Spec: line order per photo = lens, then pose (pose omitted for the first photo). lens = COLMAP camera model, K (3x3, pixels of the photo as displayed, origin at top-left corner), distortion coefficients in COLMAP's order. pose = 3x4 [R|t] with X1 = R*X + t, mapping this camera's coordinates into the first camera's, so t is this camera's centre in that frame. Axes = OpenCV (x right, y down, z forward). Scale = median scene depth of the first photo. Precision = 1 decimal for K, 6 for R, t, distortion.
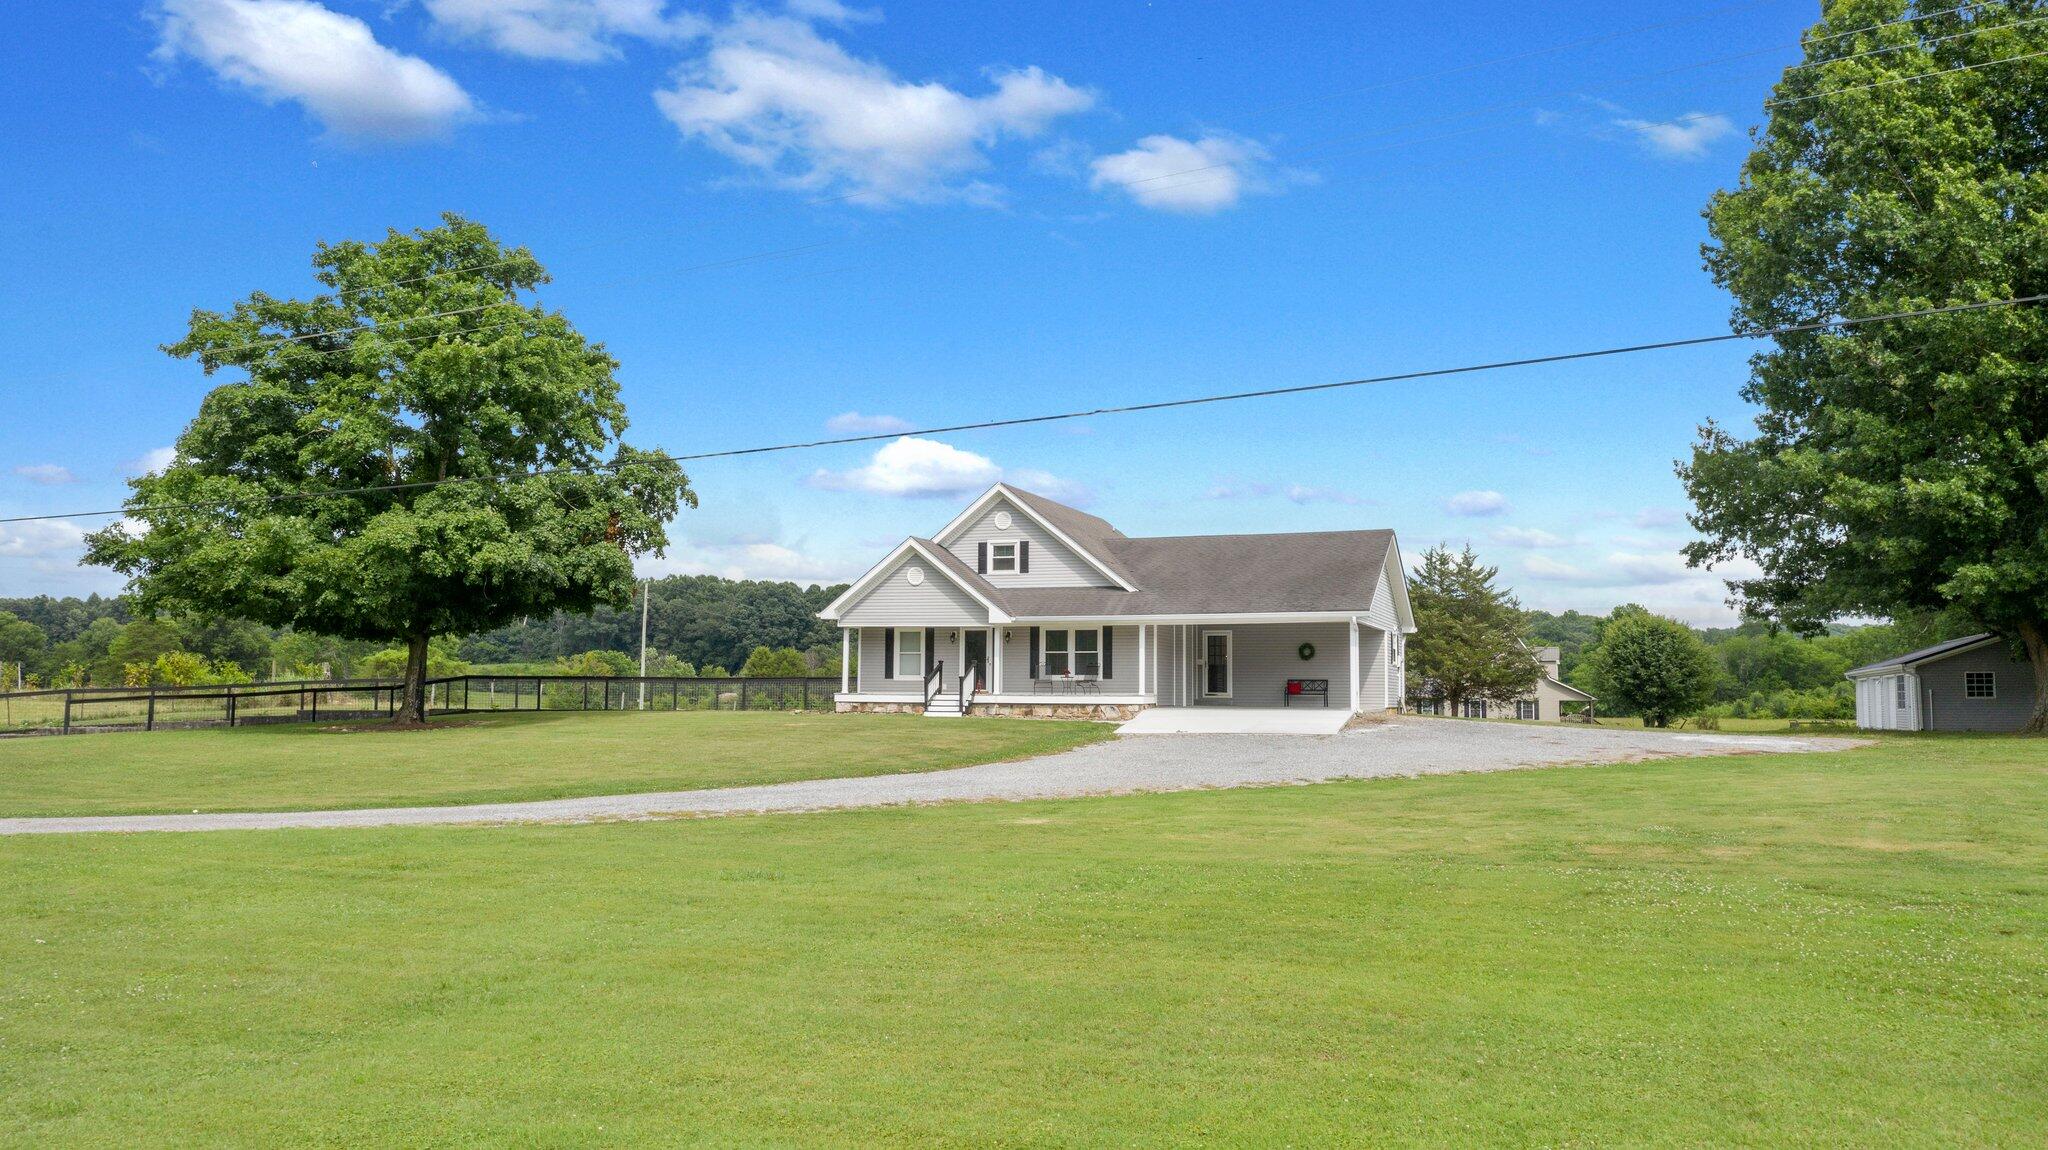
lens RADIAL K [[1633.5, 0, 1024.0], [0, 1633.5, 575.0], [0, 0, 1]] dist [0.003996, 0.008675]
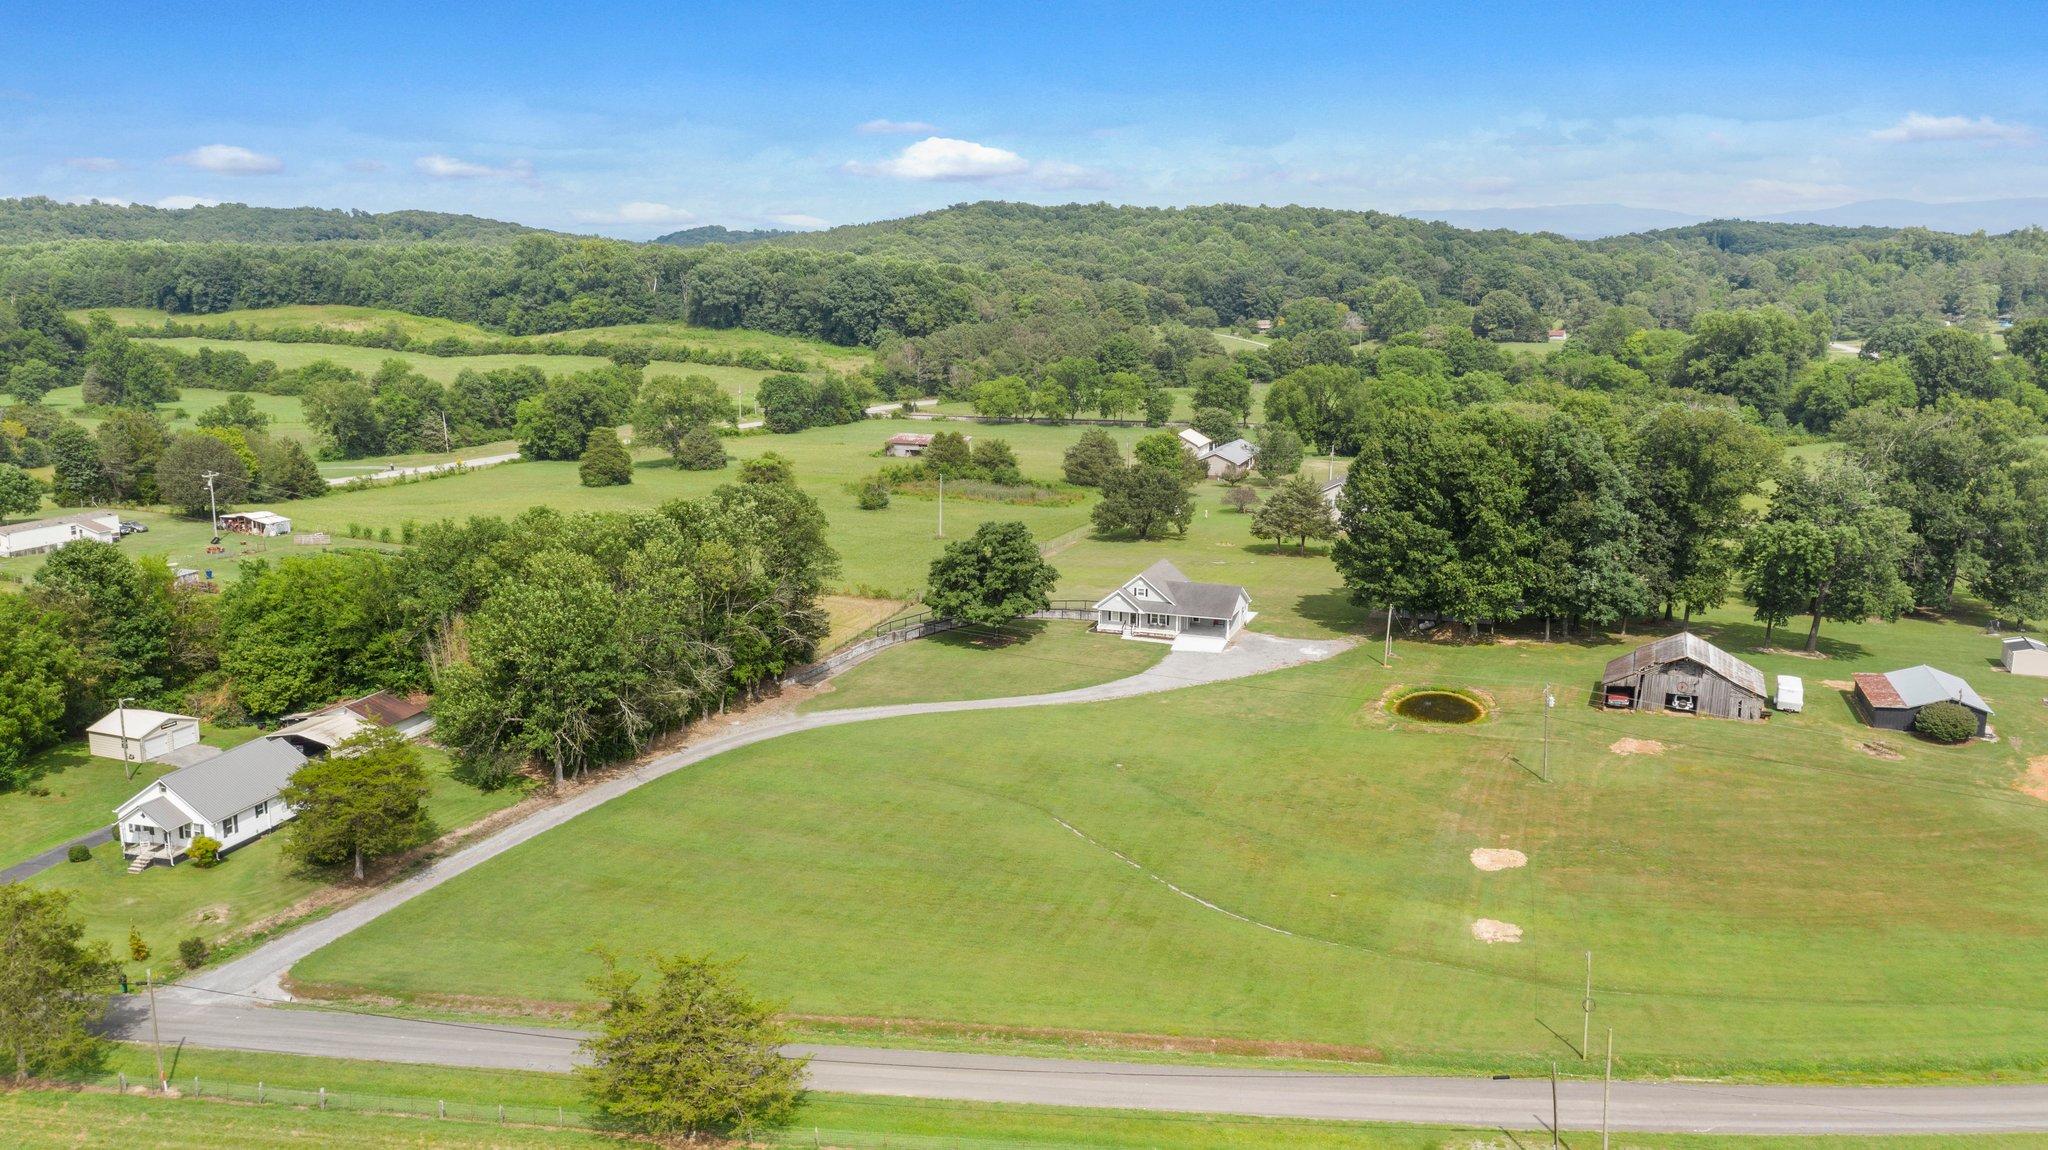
lens RADIAL K [[1633.5, 0, 1024.0], [0, 1633.5, 575.0], [0, 0, 1]] dist [0.003996, 0.008675]
pose [[0.999988, -0.004928, -0.000246, -0.285881], [0.004803, 0.960853, 0.277016, -1.116335], [-0.001129, -0.277014, 0.960865, -2.682871]]
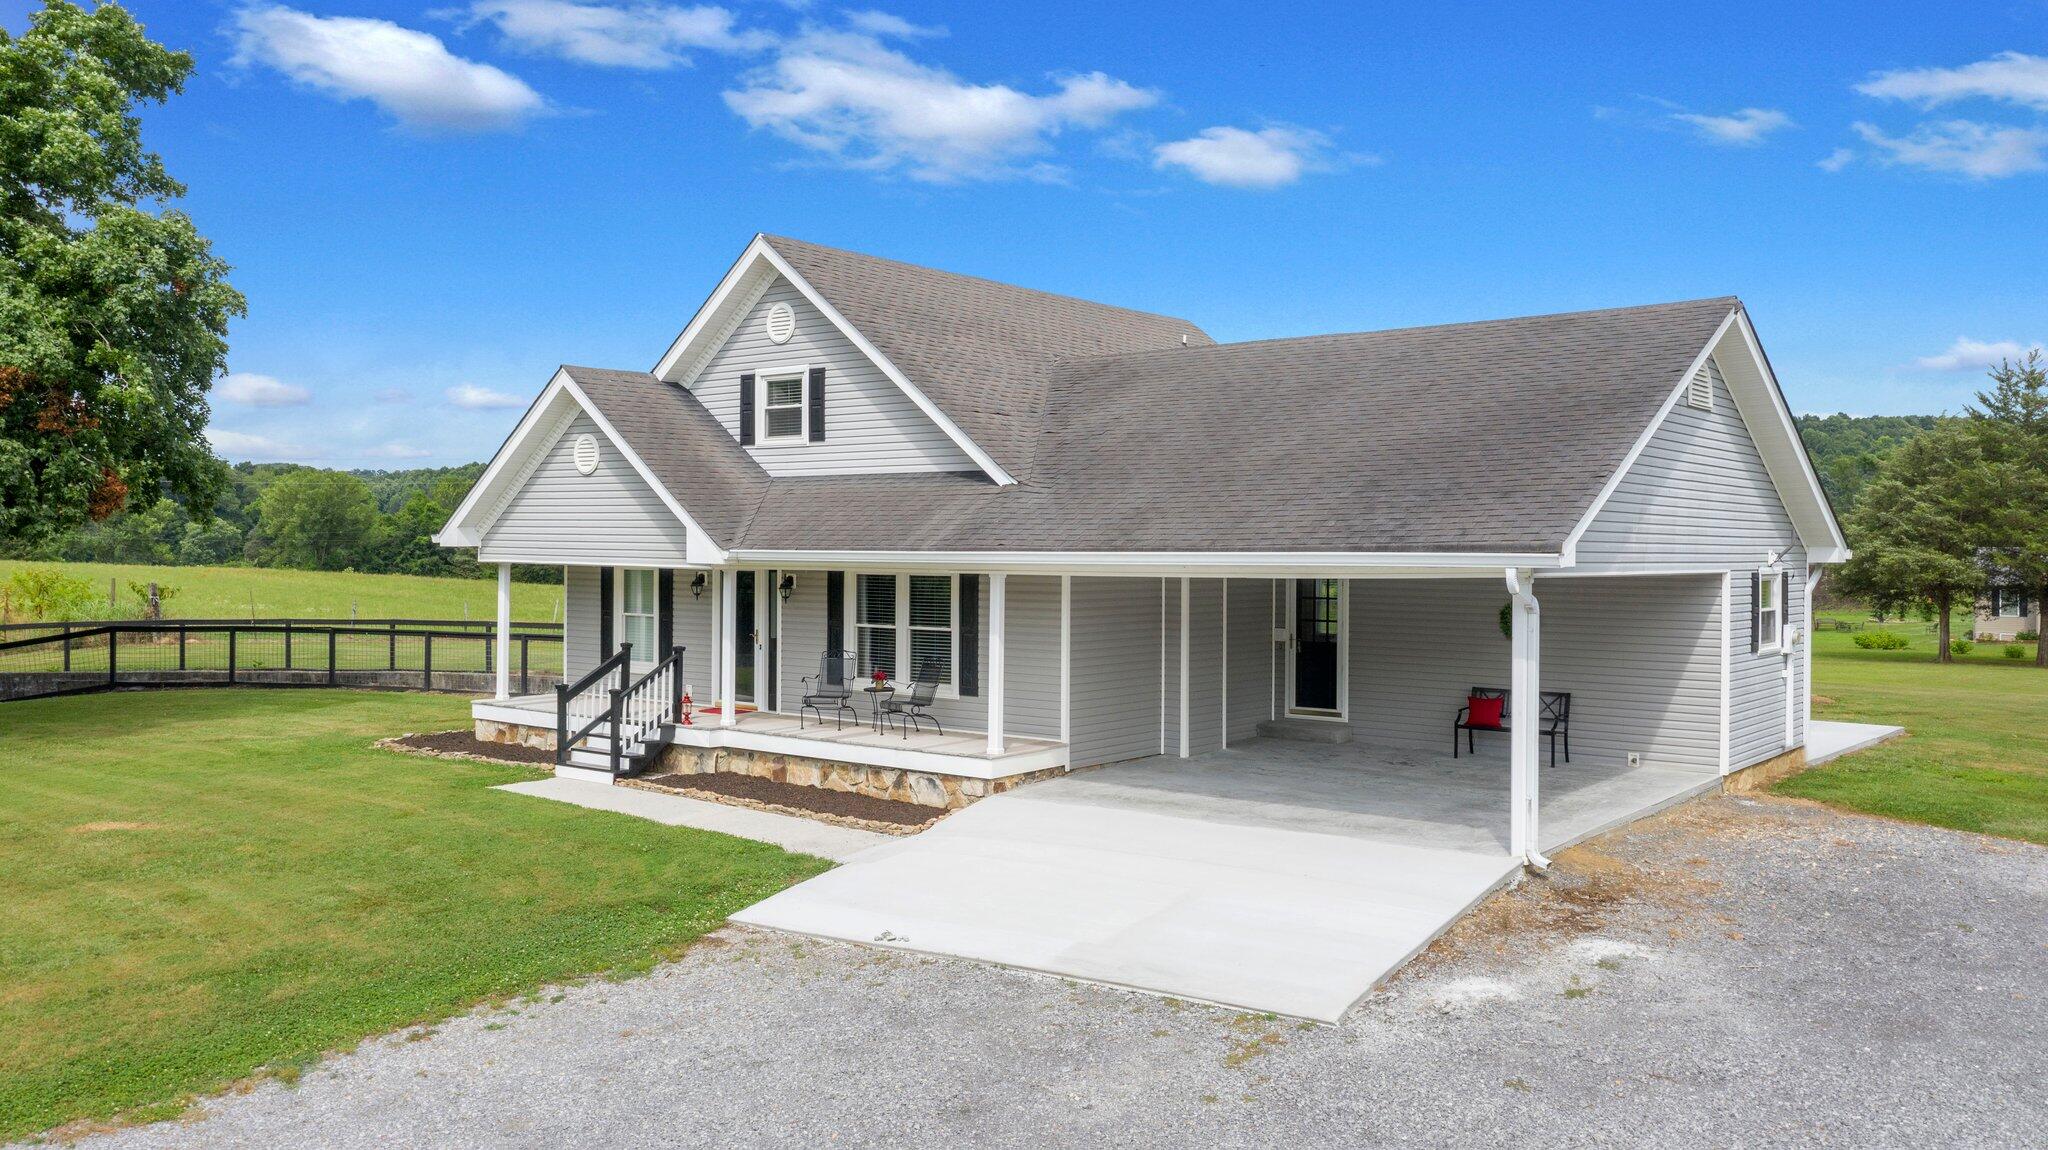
lens RADIAL K [[1633.5, 0, 1024.0], [0, 1633.5, 575.0], [0, 0, 1]] dist [0.003996, 0.008675]
pose [[0.949231, 0.005589, -0.314531, 0.188840], [0.024513, 0.995488, 0.091666, -0.004421], [0.313624, -0.094722, 0.944811, 0.599070]]
